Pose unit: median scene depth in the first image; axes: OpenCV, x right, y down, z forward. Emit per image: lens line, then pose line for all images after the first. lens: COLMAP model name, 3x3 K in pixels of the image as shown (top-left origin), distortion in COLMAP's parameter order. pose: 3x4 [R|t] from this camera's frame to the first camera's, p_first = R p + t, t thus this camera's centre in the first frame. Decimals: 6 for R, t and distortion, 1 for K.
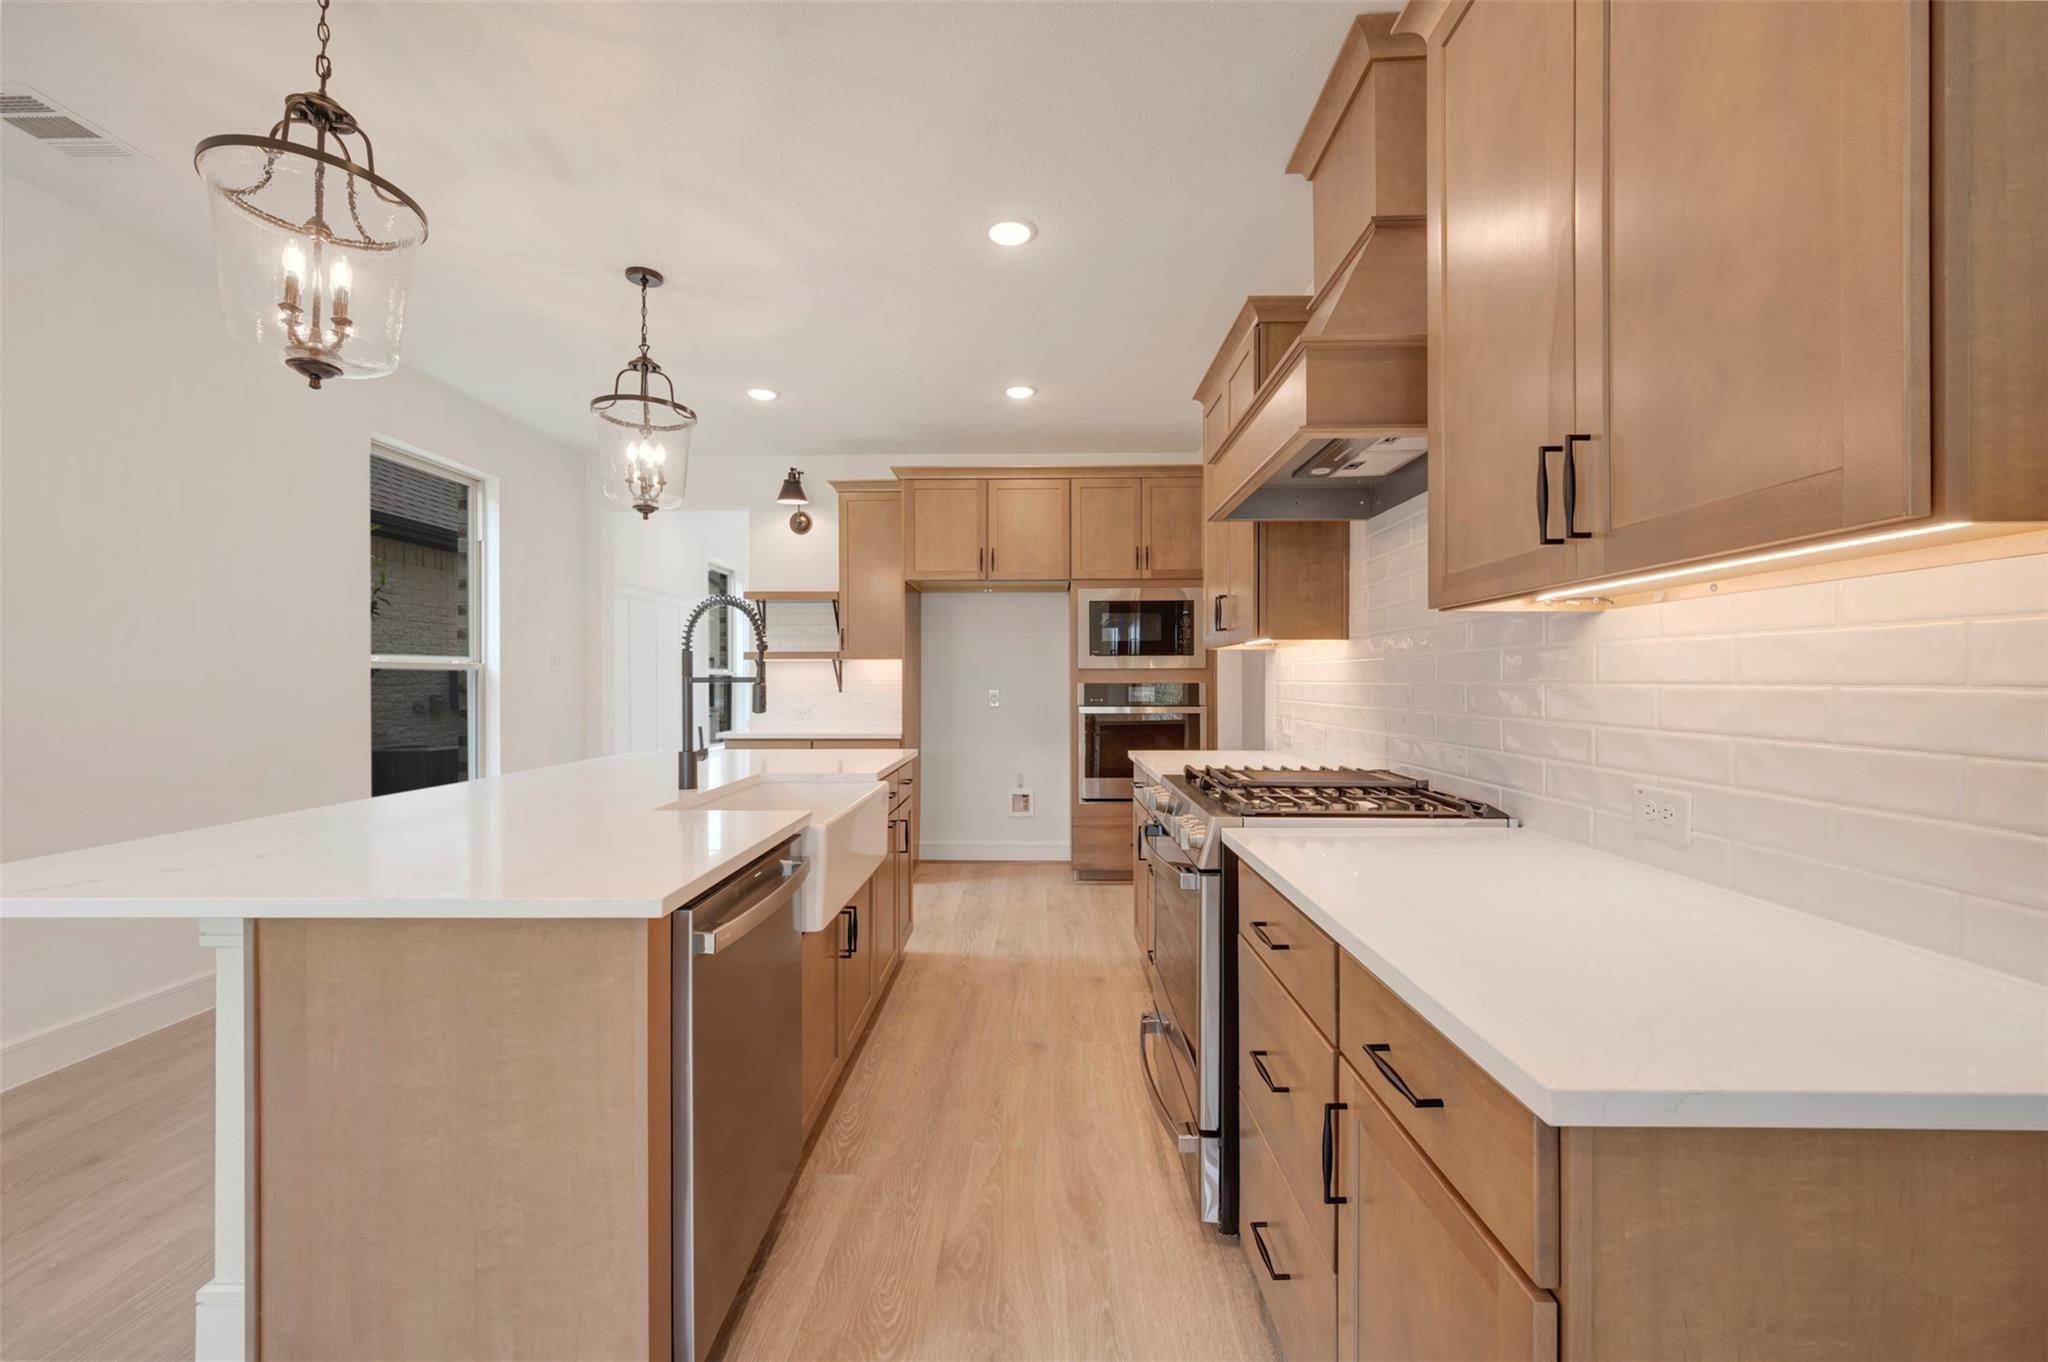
lens RADIAL K [[809.1, 0, 1024.6], [0, 809.1, 681.1], [0, 0, 1]] dist [0.001975, 0.000210]
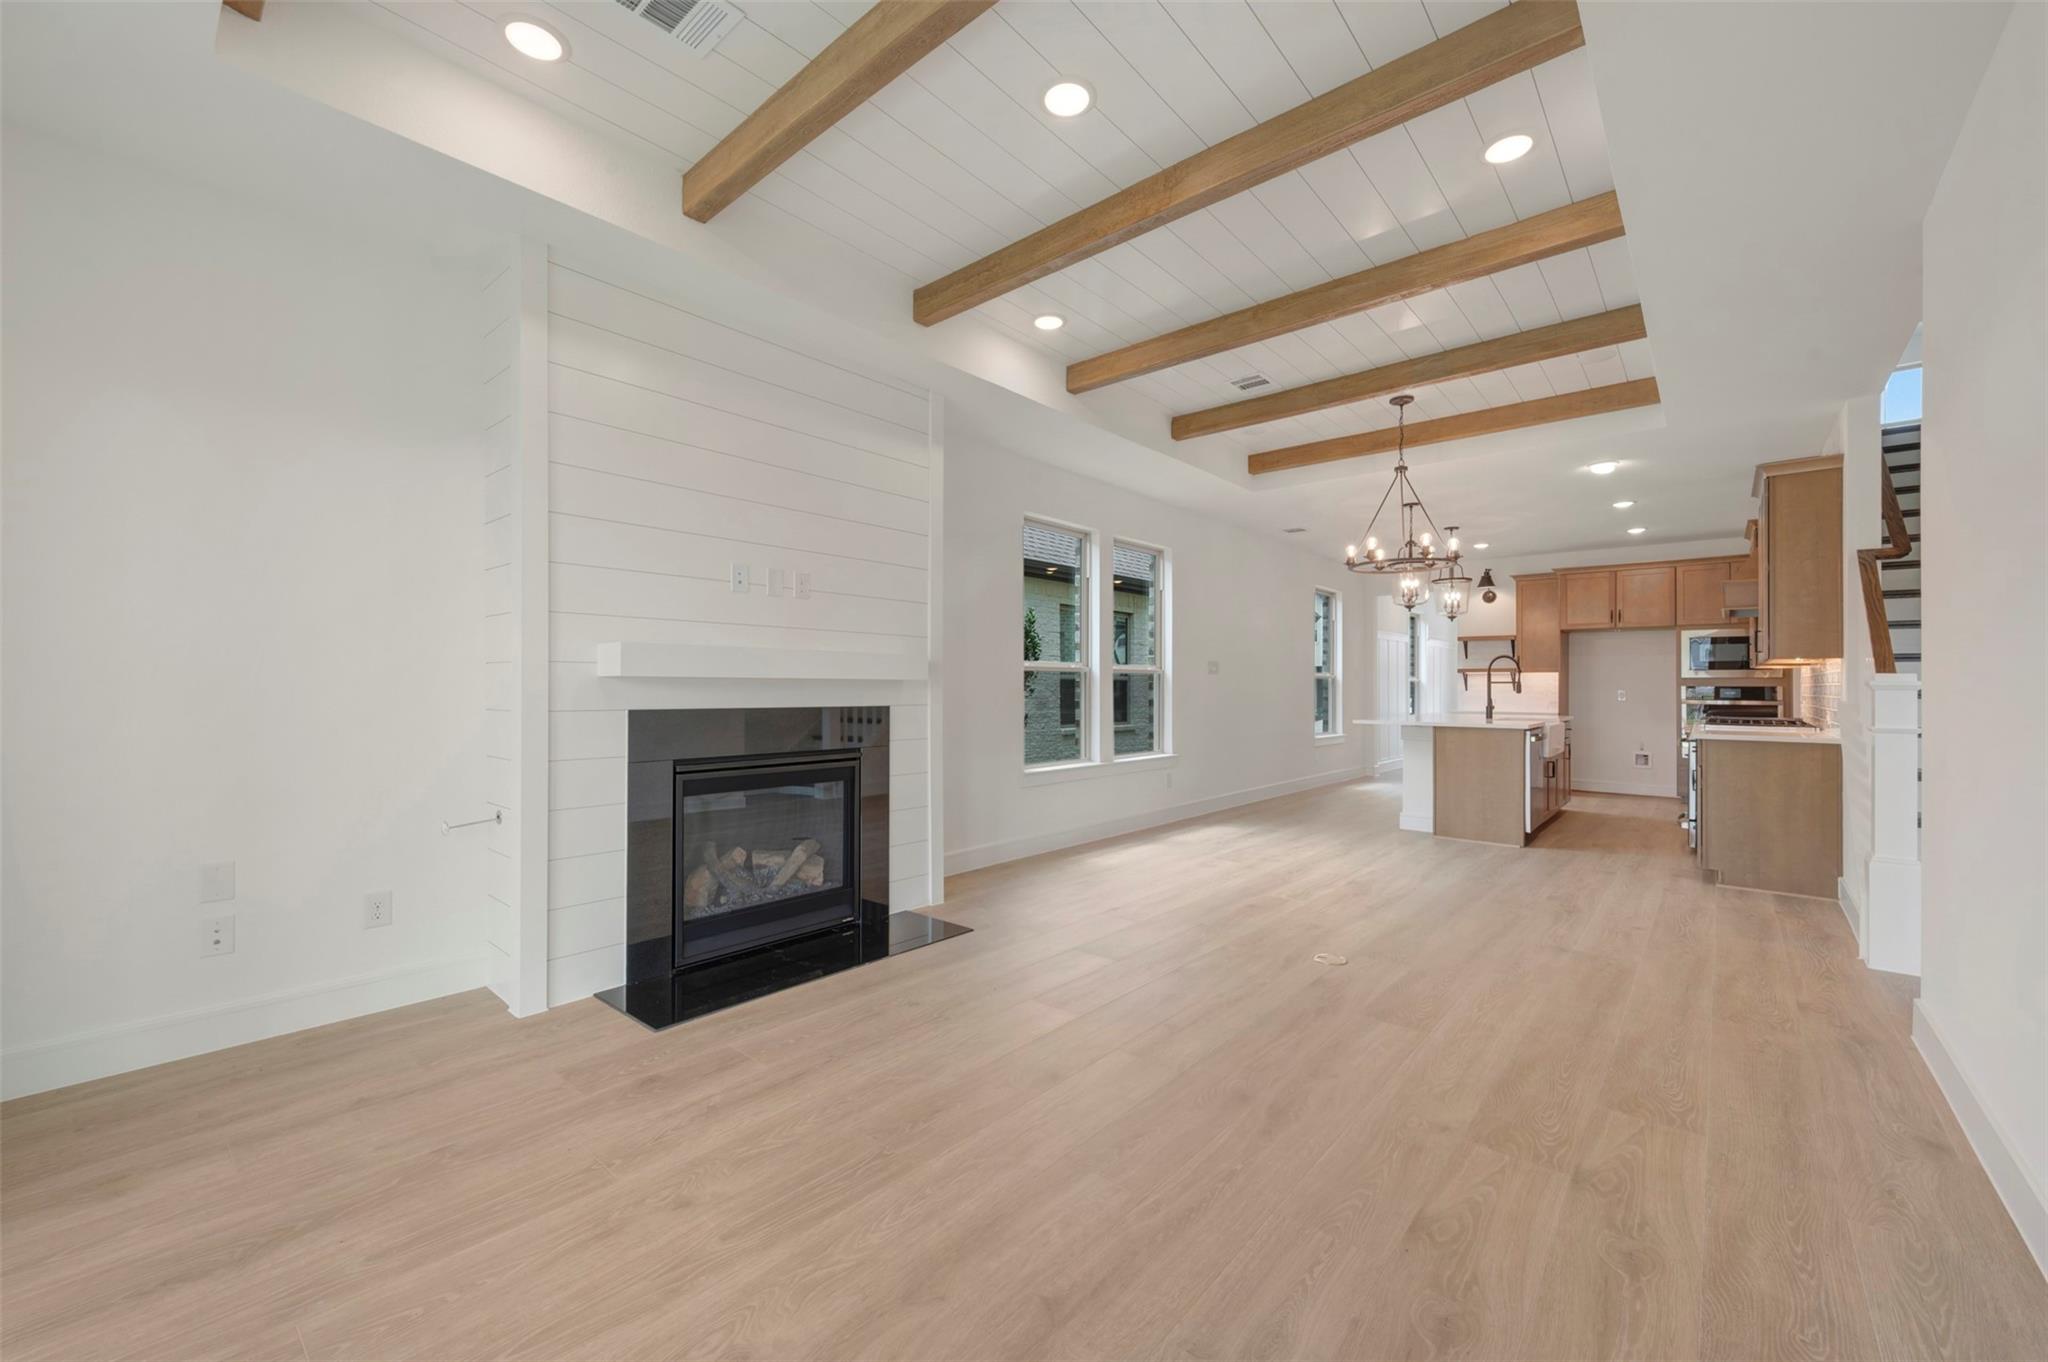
lens RADIAL K [[809.1, 0, 1026.6], [0, 809.1, 668.8], [0, 0, 1]] dist [0.001975, 0.000210]
pose [[0.770988, -0.003421, -0.636840, 0.084202], [-0.009562, 0.999811, -0.016947, 0.006574], [0.636778, 0.019156, 0.770809, -1.126046]]
